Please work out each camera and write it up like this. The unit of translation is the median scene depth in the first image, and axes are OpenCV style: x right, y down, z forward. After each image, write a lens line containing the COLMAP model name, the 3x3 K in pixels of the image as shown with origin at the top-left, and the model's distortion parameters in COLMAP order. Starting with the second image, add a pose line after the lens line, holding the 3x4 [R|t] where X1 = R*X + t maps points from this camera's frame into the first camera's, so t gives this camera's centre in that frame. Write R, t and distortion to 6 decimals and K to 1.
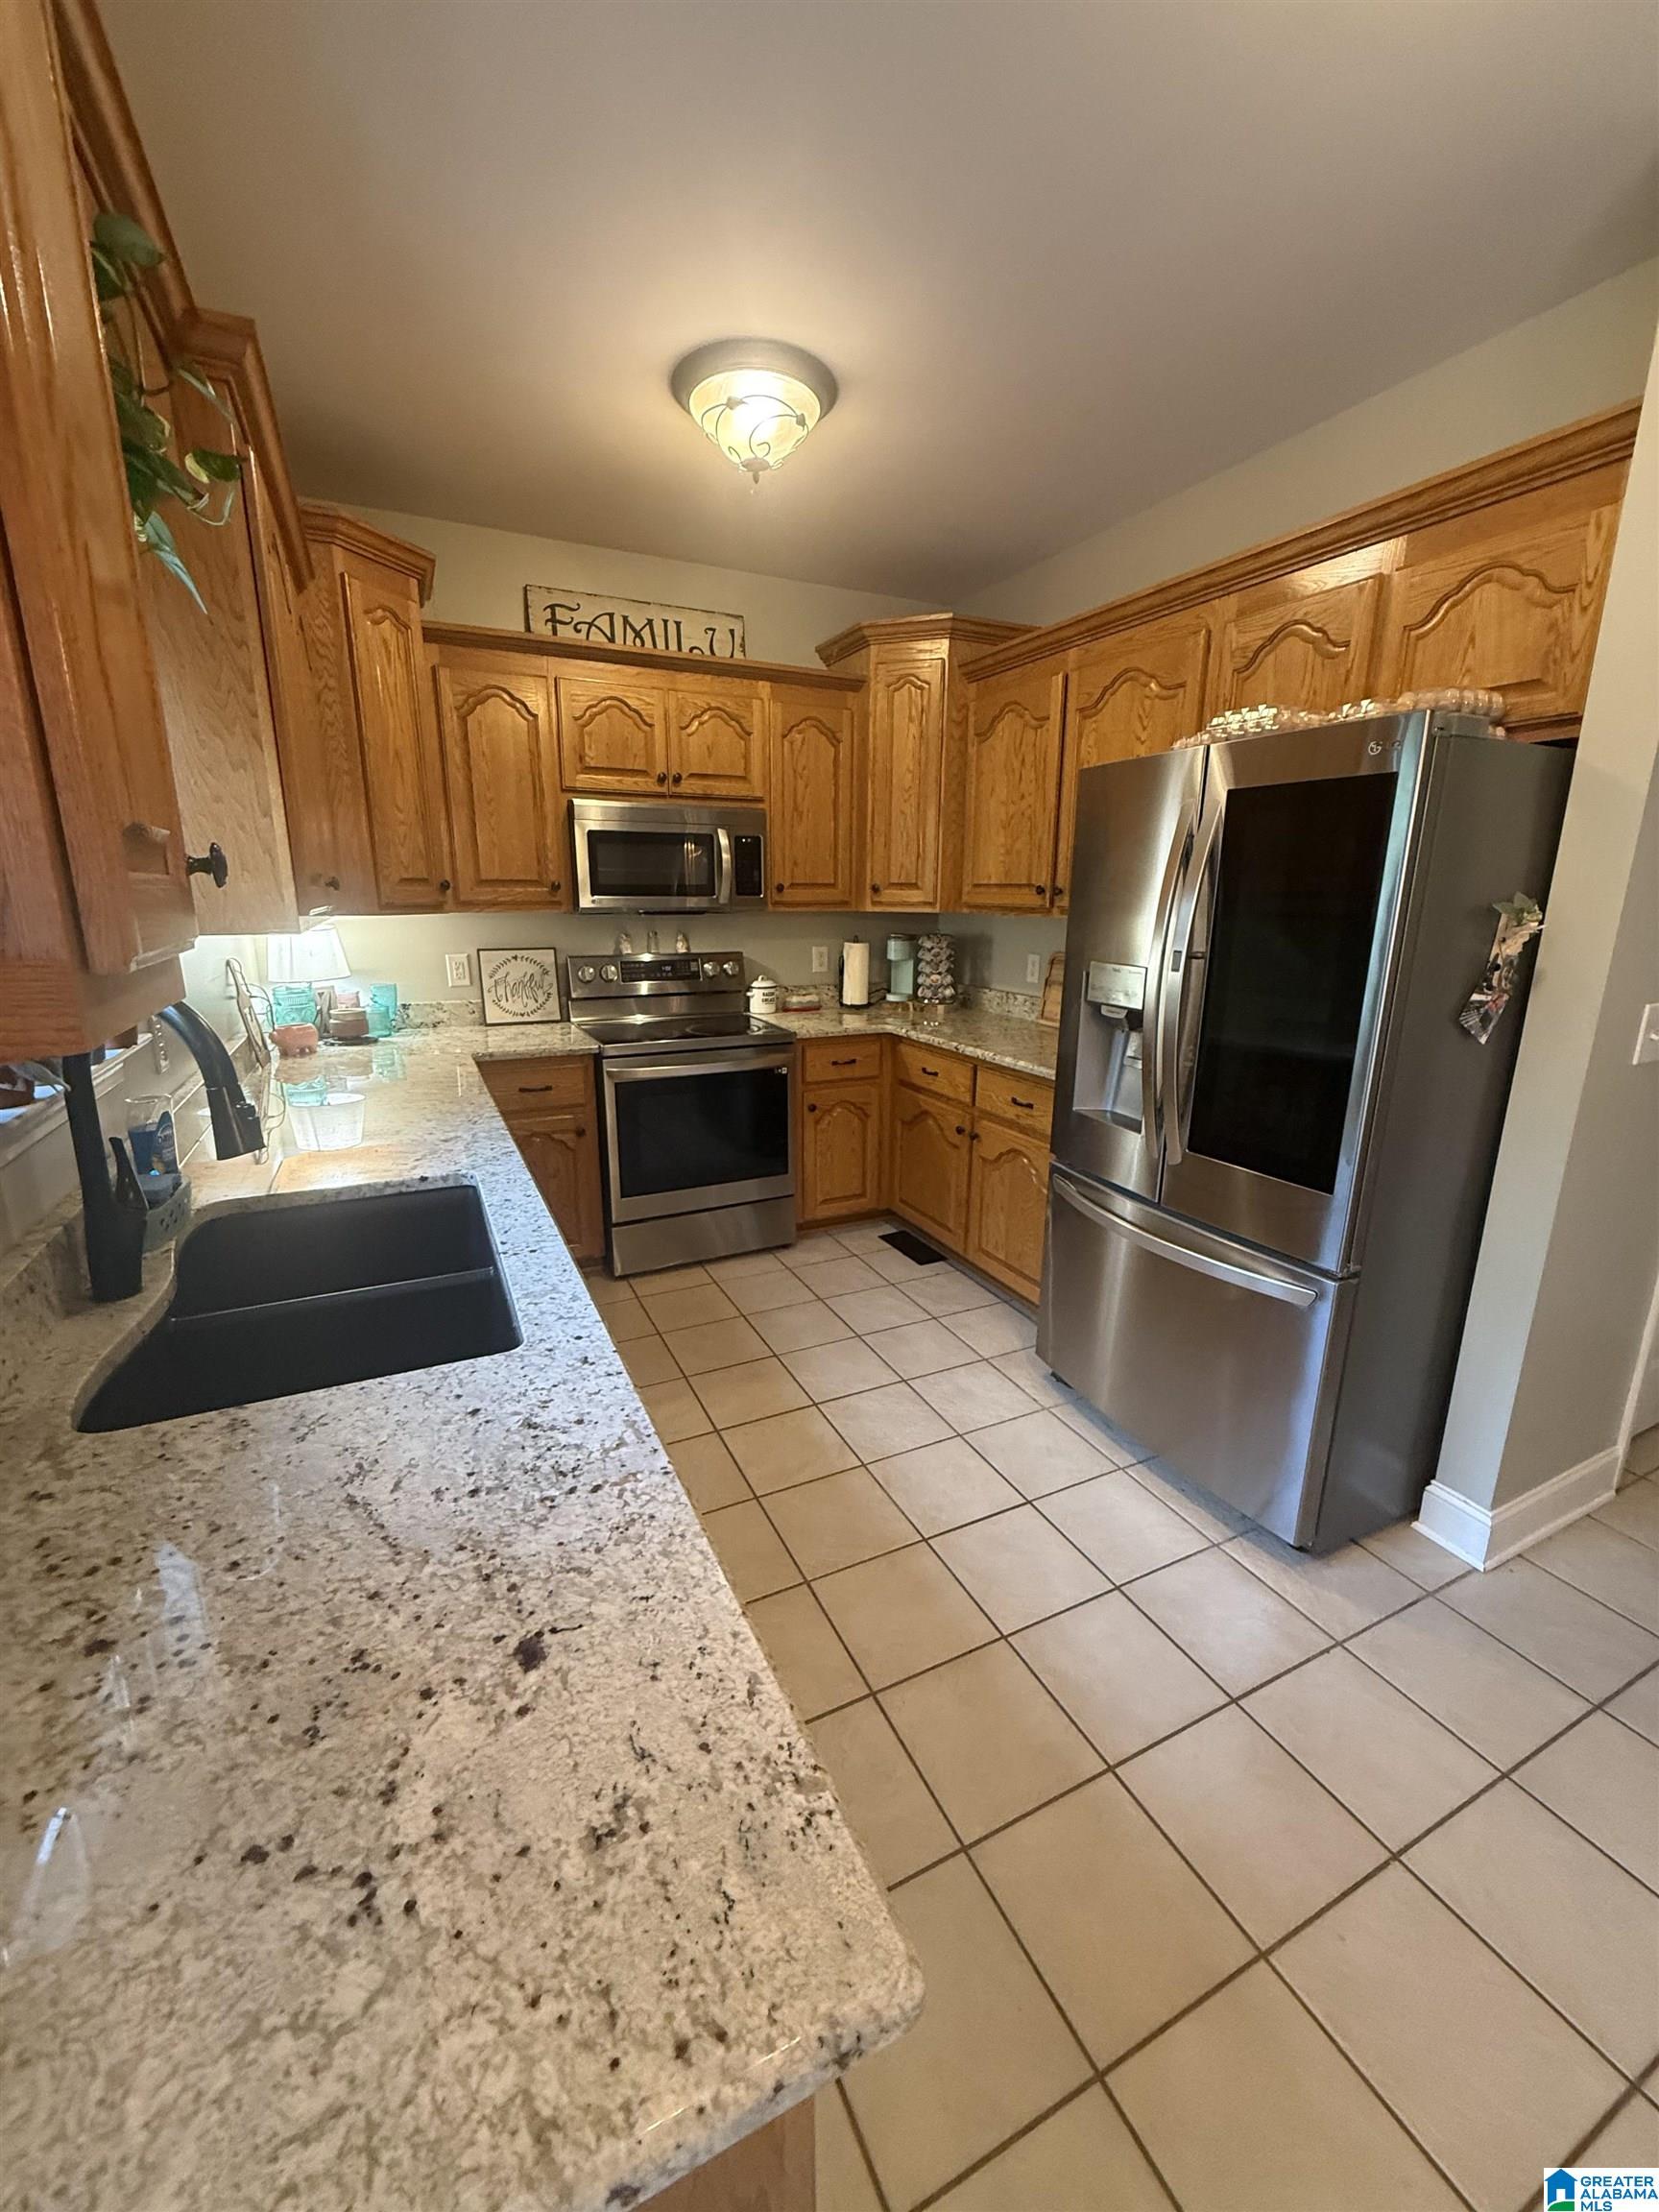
lens RADIAL K [[877.1, 0, 831.2], [0, 877.1, 1105.6], [0, 0, 1]] dist [-0.001179, -0.000339]
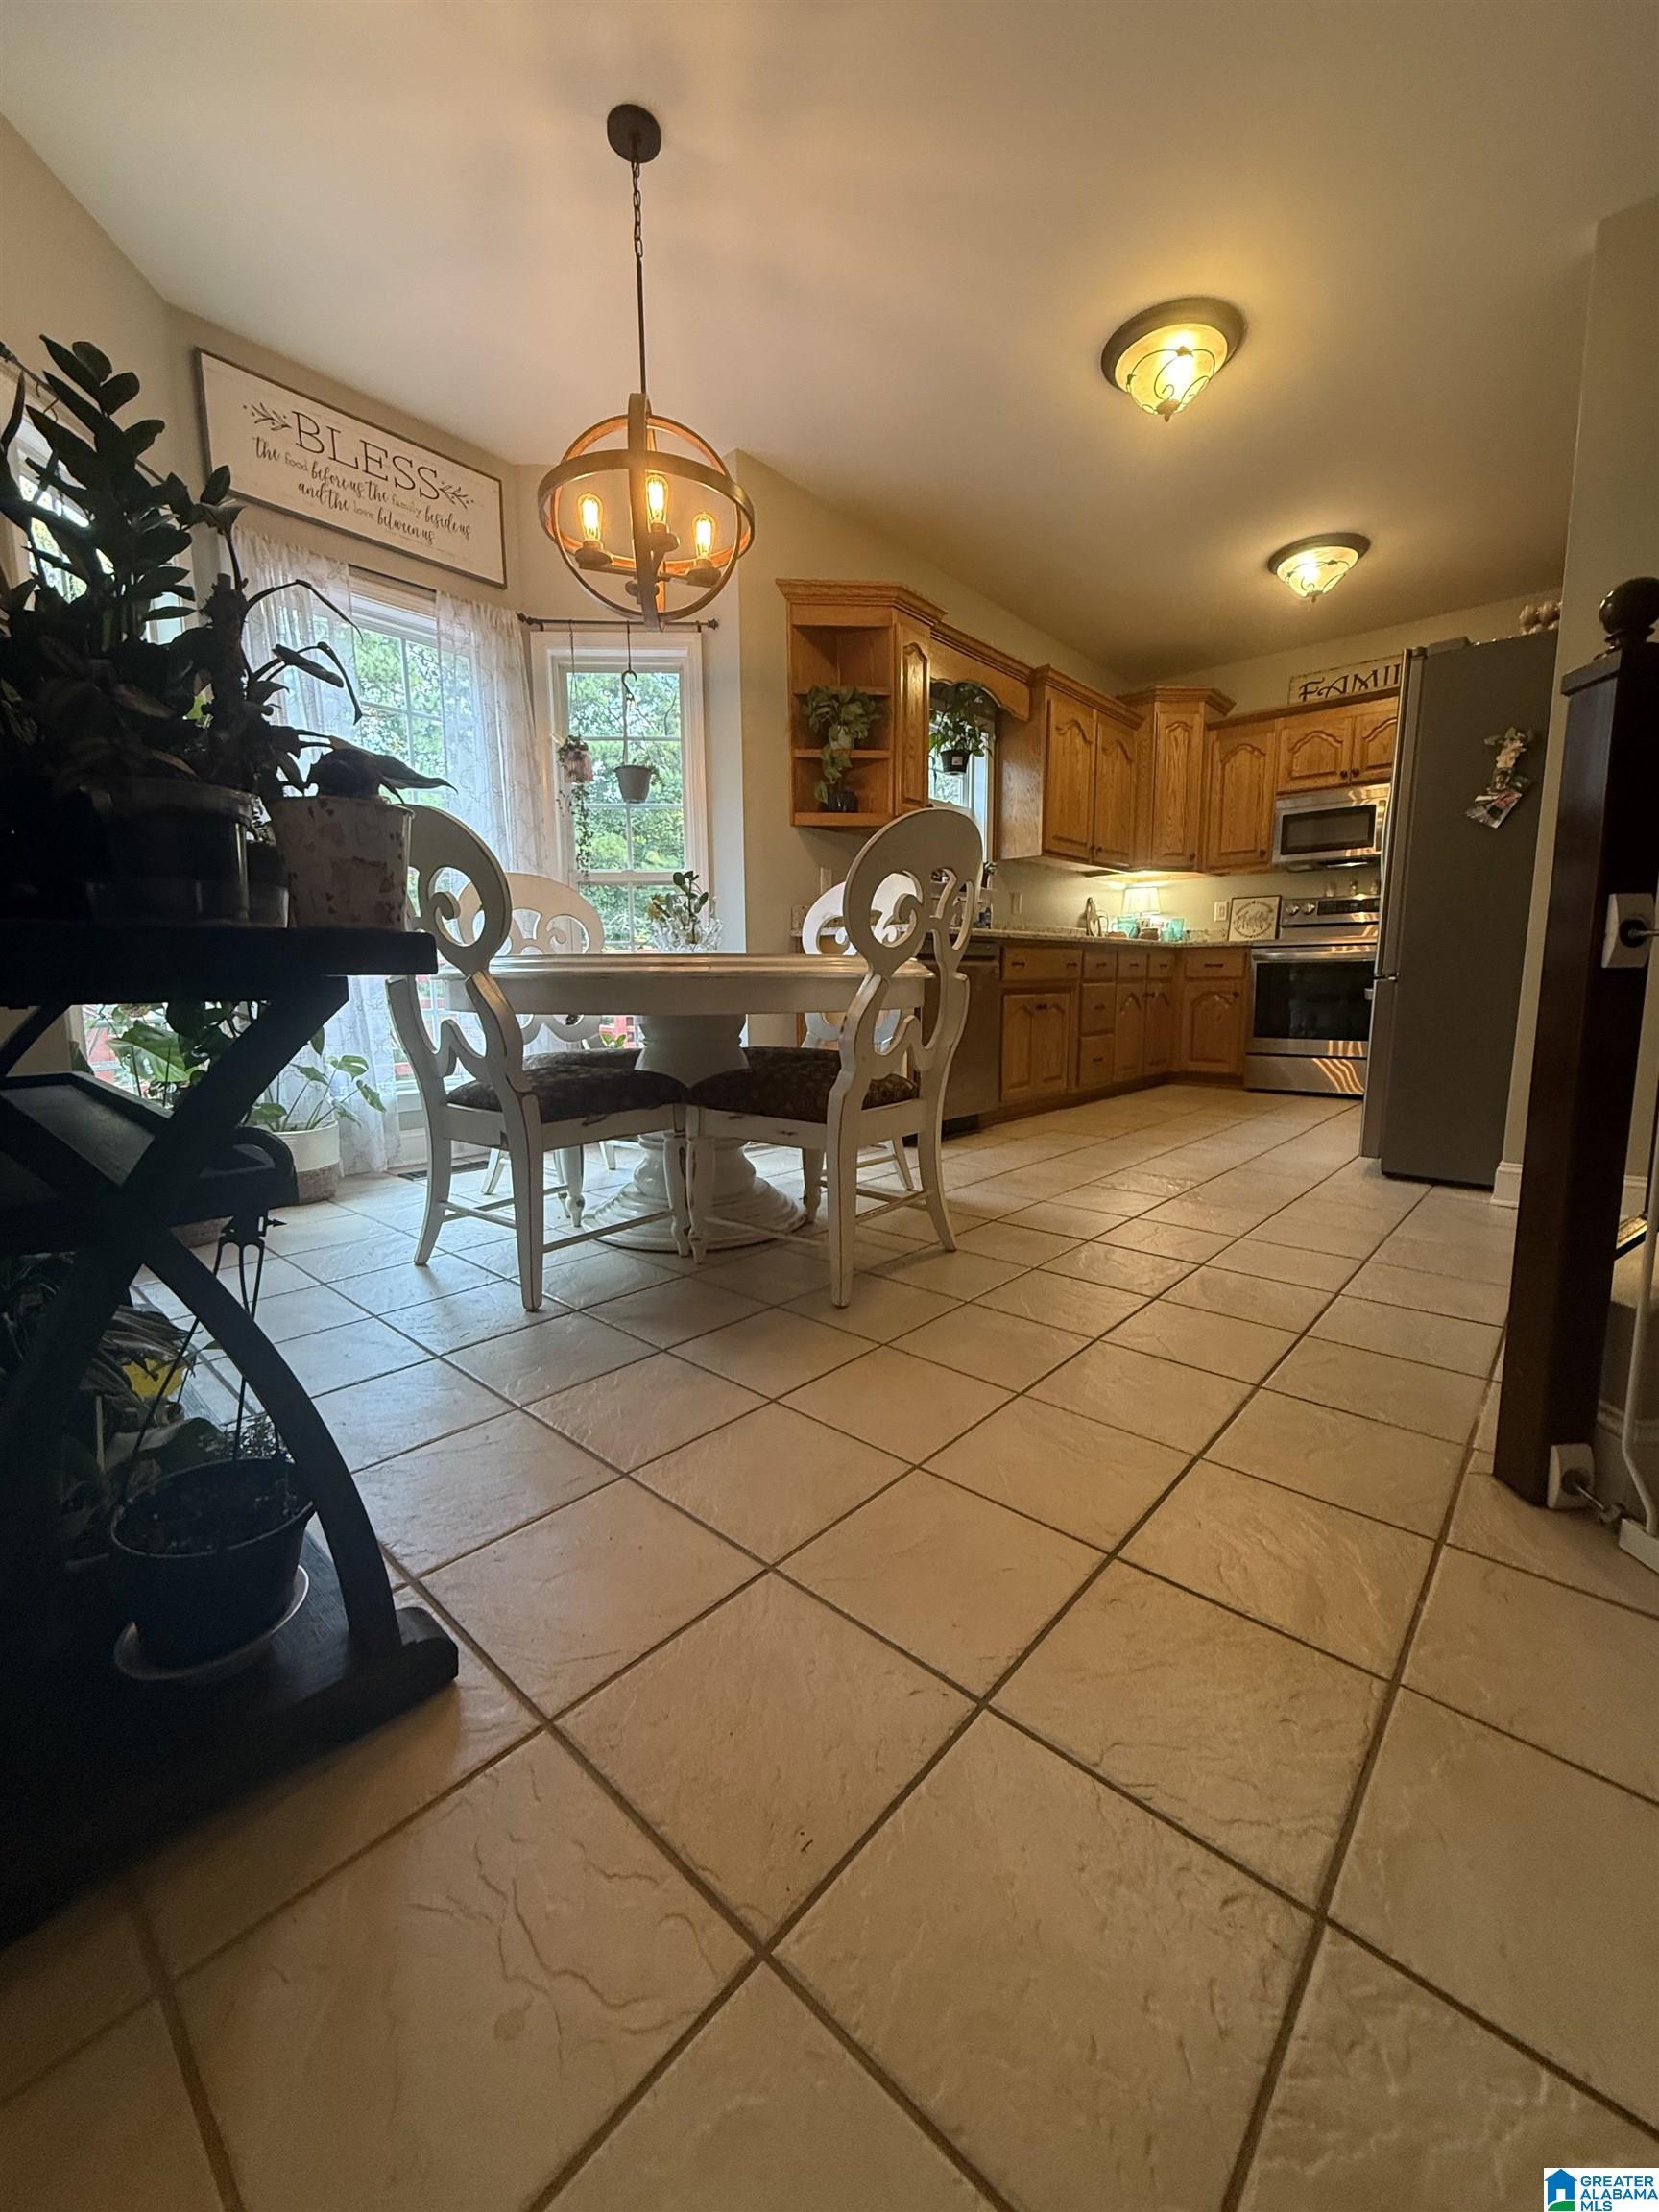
lens RADIAL K [[877.1, 0, 826.3], [0, 877.1, 1104.6], [0, 0, 1]] dist [-0.001179, -0.000339]
pose [[0.378464, 0.124086, -0.917261, 0.977429], [-0.210797, 0.976488, 0.045123, 0.324938], [0.901293, 0.176278, 0.395722, -0.334229]]
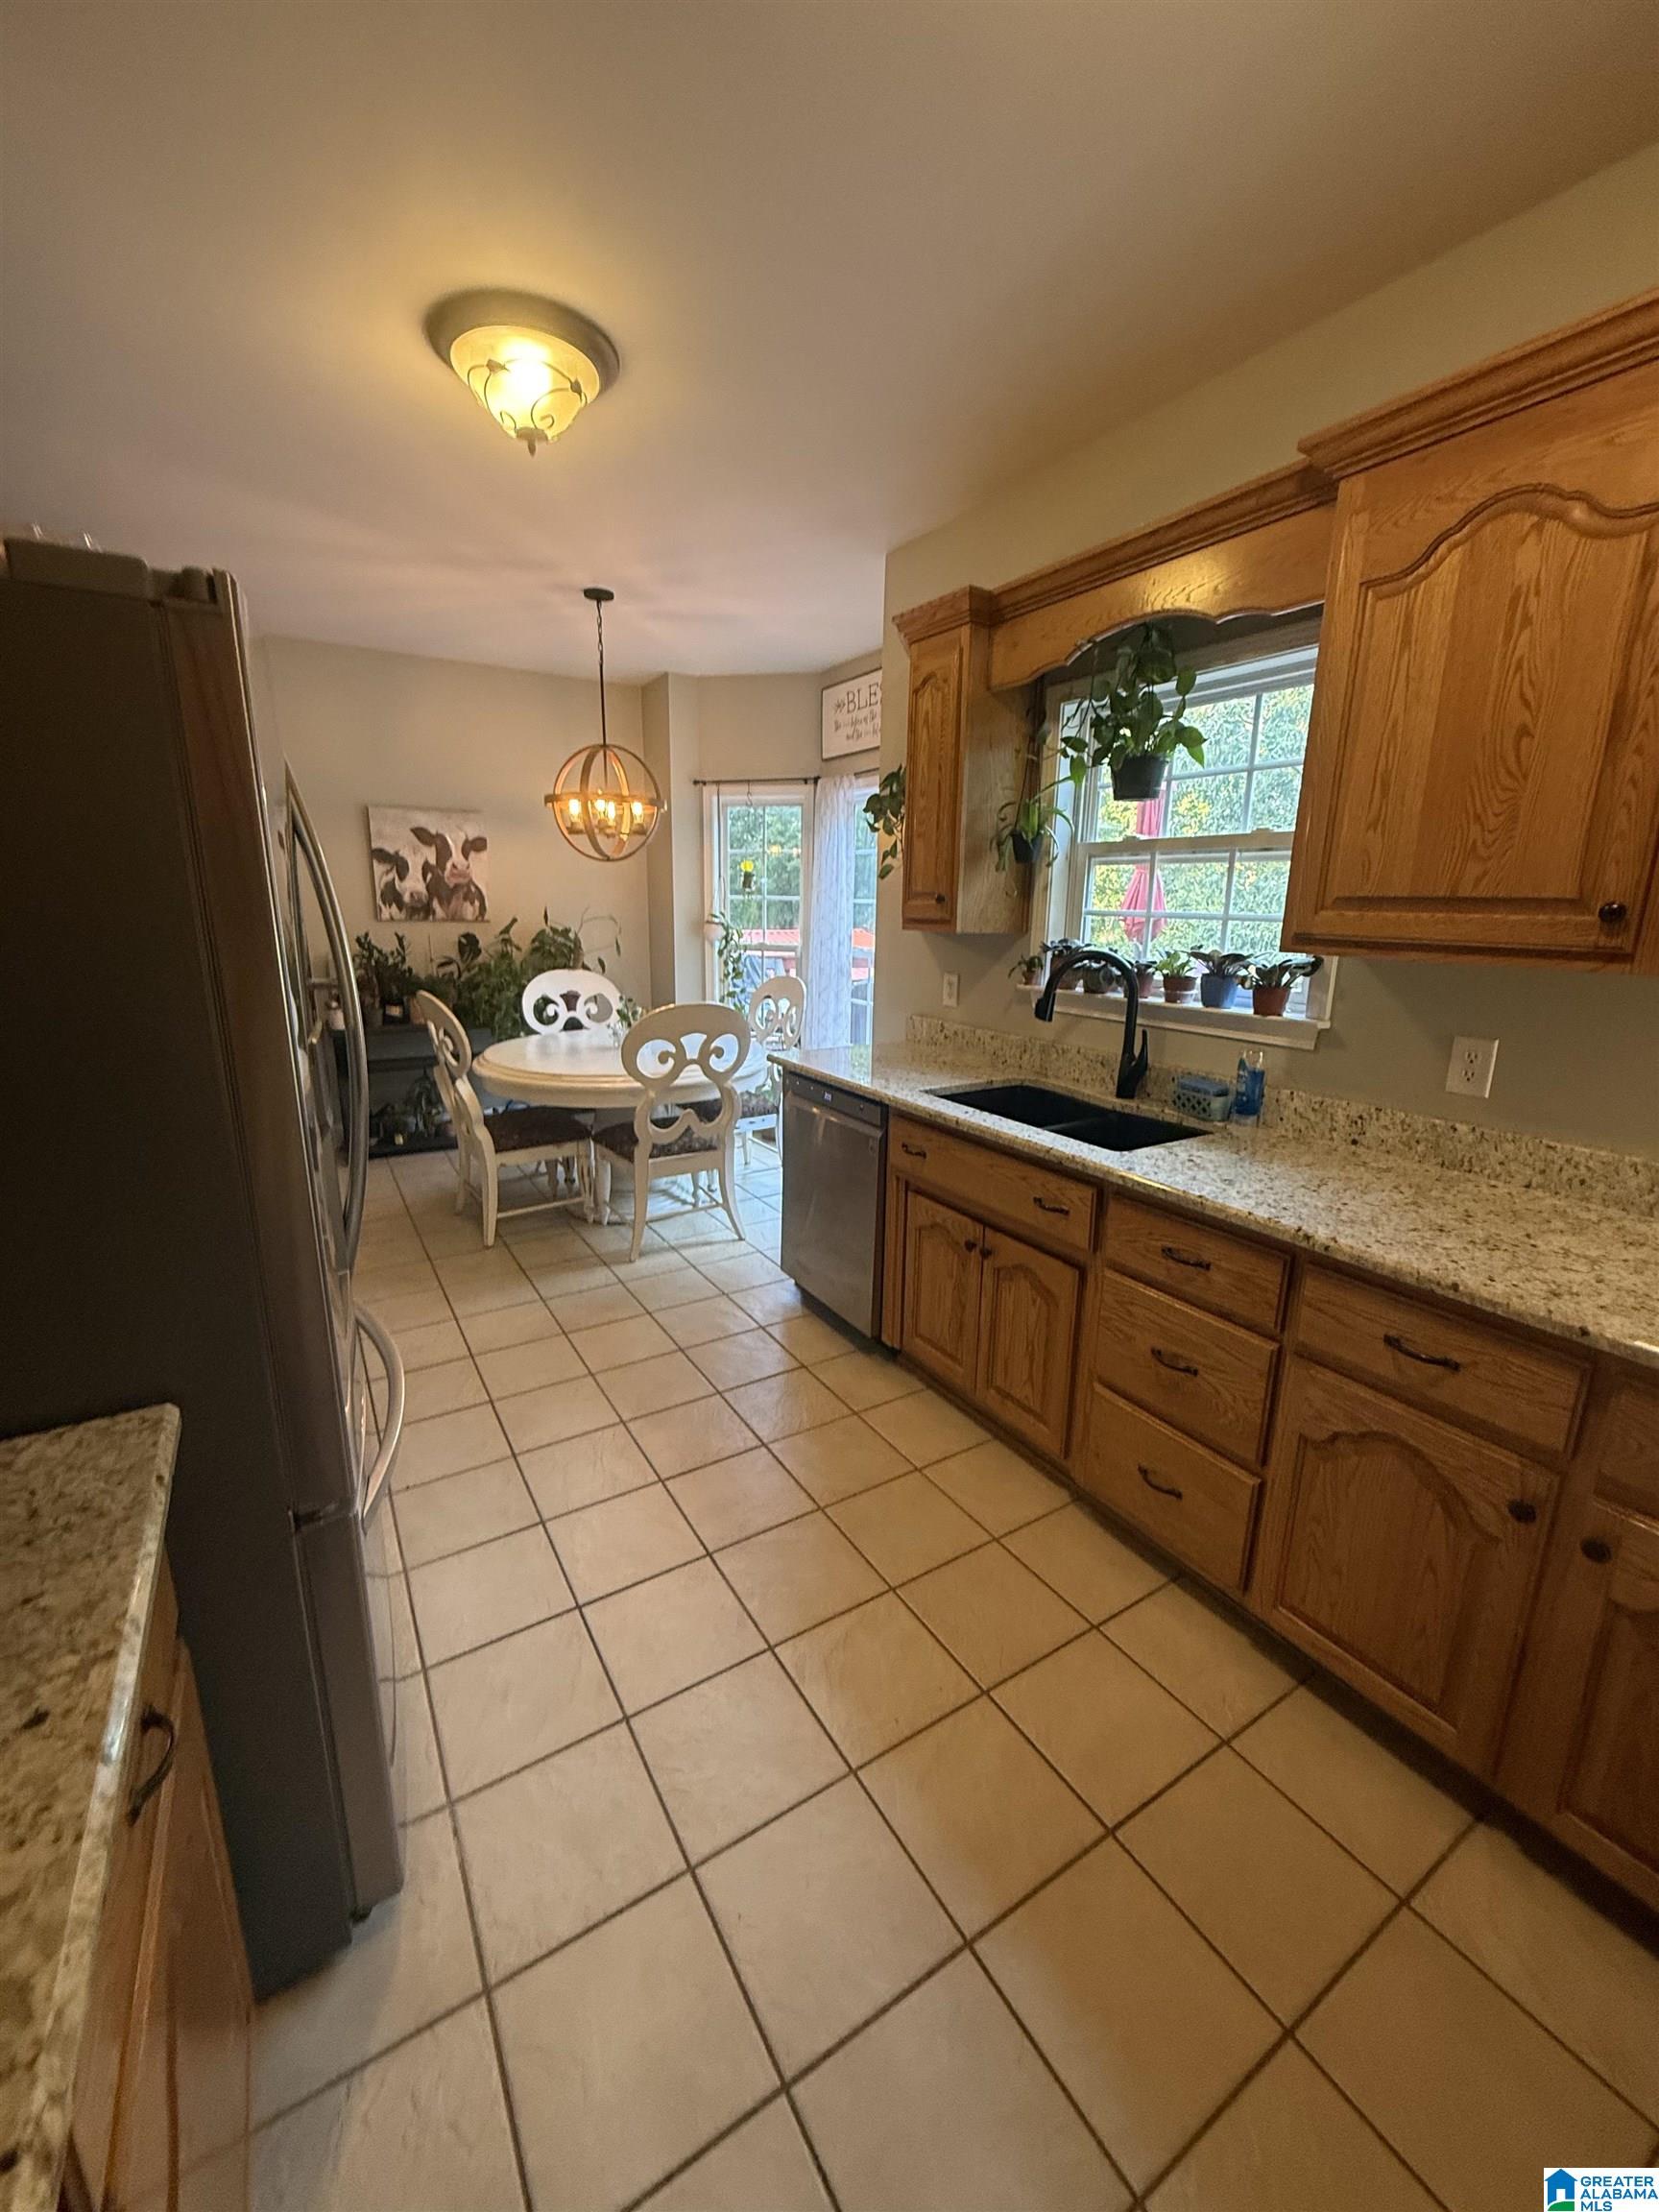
lens RADIAL K [[877.1, 0, 835.8], [0, 877.1, 1103.9], [0, 0, 1]] dist [-0.001179, -0.000339]
pose [[-0.993771, 0.000611, -0.111436, 0.046969], [-0.049723, 0.892492, 0.448315, -0.257601], [0.099730, 0.451064, -0.886902, 1.049819]]
